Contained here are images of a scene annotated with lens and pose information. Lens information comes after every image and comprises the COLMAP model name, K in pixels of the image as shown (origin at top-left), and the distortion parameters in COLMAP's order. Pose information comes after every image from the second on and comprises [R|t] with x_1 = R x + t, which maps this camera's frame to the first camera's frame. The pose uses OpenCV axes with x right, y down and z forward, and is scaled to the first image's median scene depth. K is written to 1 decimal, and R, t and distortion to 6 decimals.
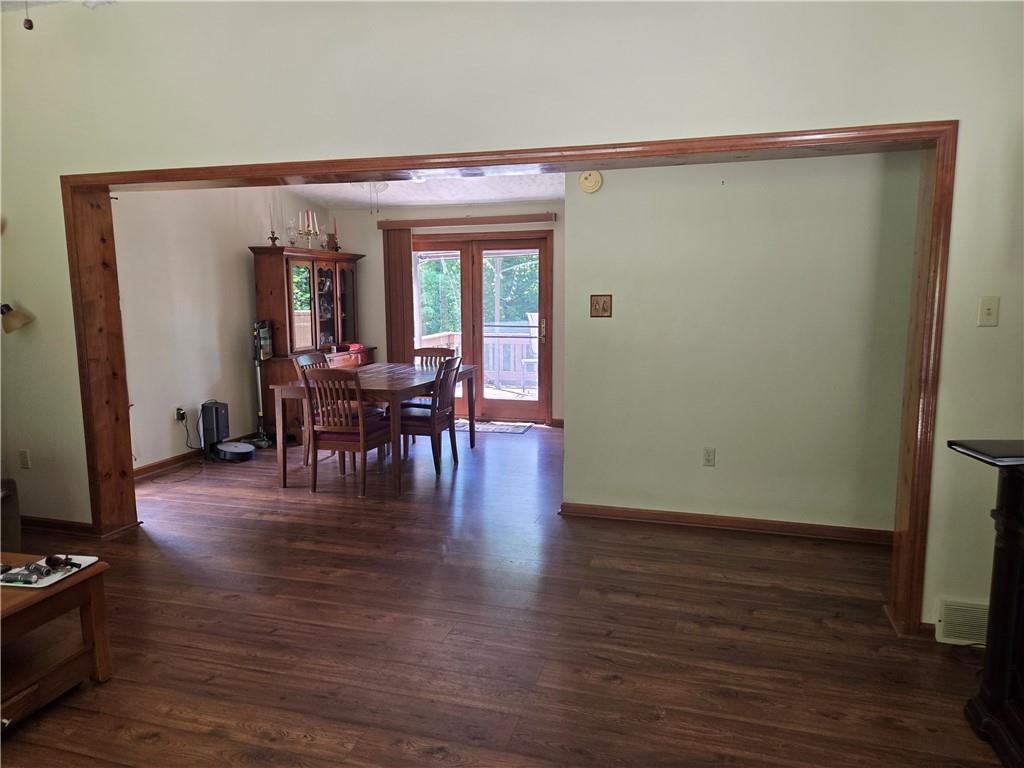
lens RADIAL K [[687.0, 0, 511.4], [0, 687.0, 388.6], [0, 0, 1]] dist [0.101039, -0.088460]
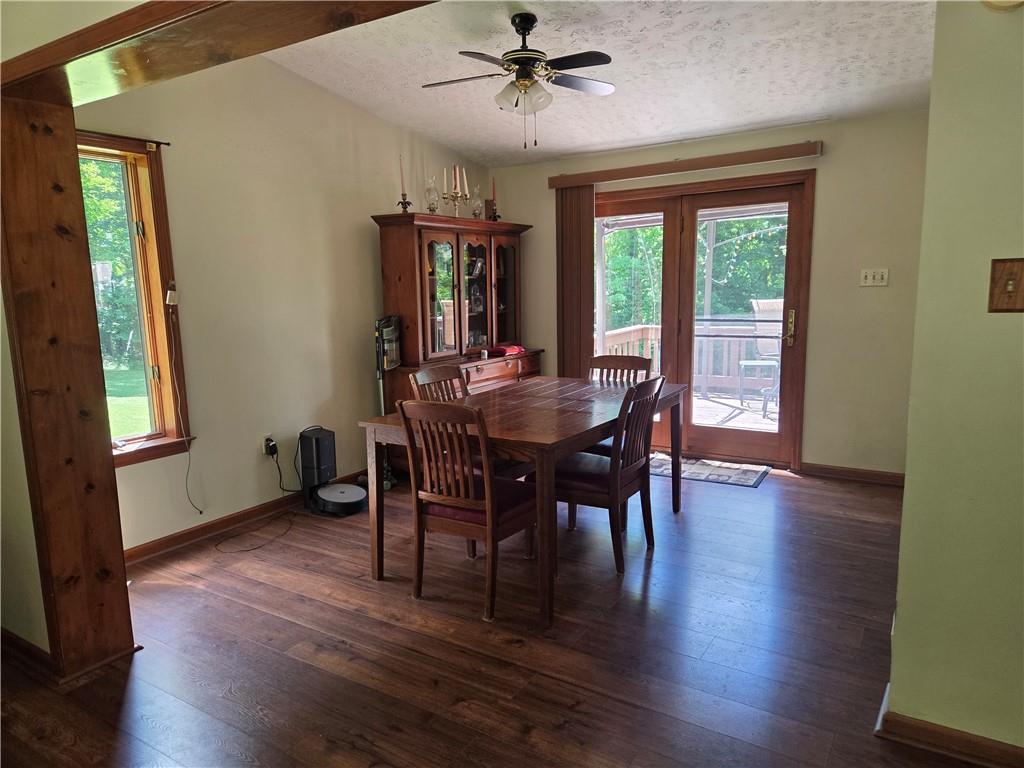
lens RADIAL K [[687.0, 0, 511.4], [0, 687.0, 388.6], [0, 0, 1]] dist [0.101039, -0.088460]
pose [[0.961868, 0.026019, -0.272273, -0.031060], [-0.020979, 0.999551, 0.021407, -0.039613], [0.272708, -0.014879, 0.961982, 0.329220]]
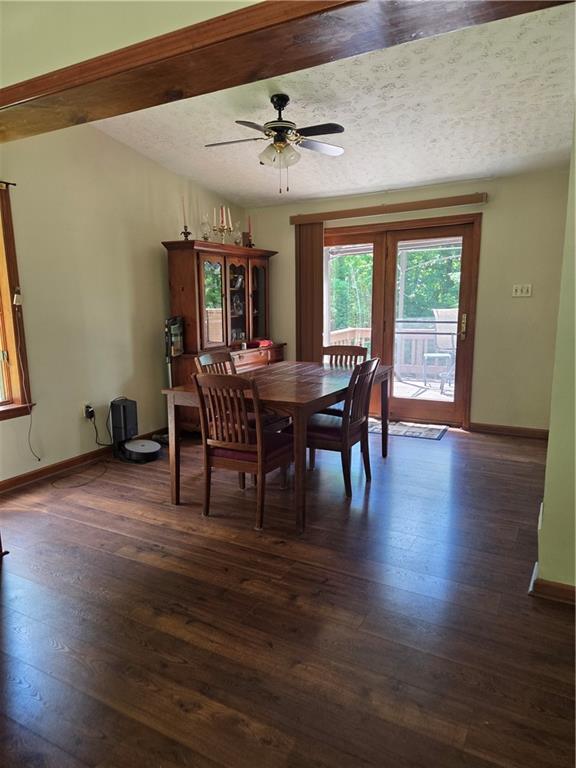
lens RADIAL K [[515.3, 0, 279.7], [0, 515.3, 387.3], [0, 0, 1]] dist [0.101039, -0.088460]
pose [[0.976097, 0.027840, -0.215543, -0.046573], [-0.020408, 0.999120, 0.036633, -0.027255], [0.216373, -0.031359, 0.975807, 0.301610]]
